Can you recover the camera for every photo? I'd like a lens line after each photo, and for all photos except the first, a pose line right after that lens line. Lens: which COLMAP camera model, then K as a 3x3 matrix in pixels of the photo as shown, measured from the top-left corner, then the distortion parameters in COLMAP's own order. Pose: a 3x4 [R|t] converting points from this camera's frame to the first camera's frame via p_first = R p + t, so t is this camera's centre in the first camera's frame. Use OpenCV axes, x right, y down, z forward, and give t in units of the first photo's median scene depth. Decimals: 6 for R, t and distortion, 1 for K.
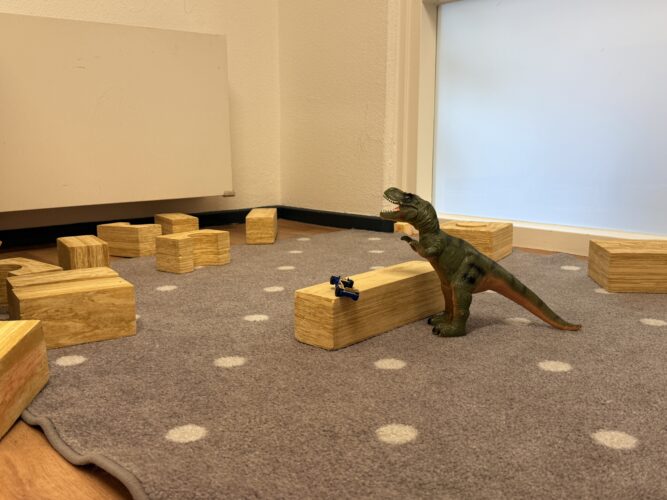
lens RADIAL K [[664.0, 0, 333.5], [0, 664.0, 250.0], [0, 0, 1]] dist [0.185576, -0.391635]
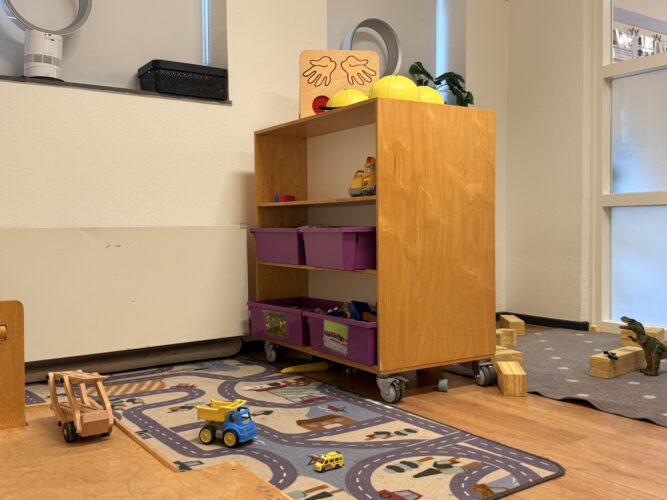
lens RADIAL K [[664.0, 0, 333.5], [0, 664.0, 250.0], [0, 0, 1]] dist [0.185576, -0.391635]
pose [[0.990347, -0.001958, -0.138596, -0.653084], [-0.016209, 0.991404, -0.129832, 0.008351], [0.137659, 0.130825, 0.981802, -1.725179]]
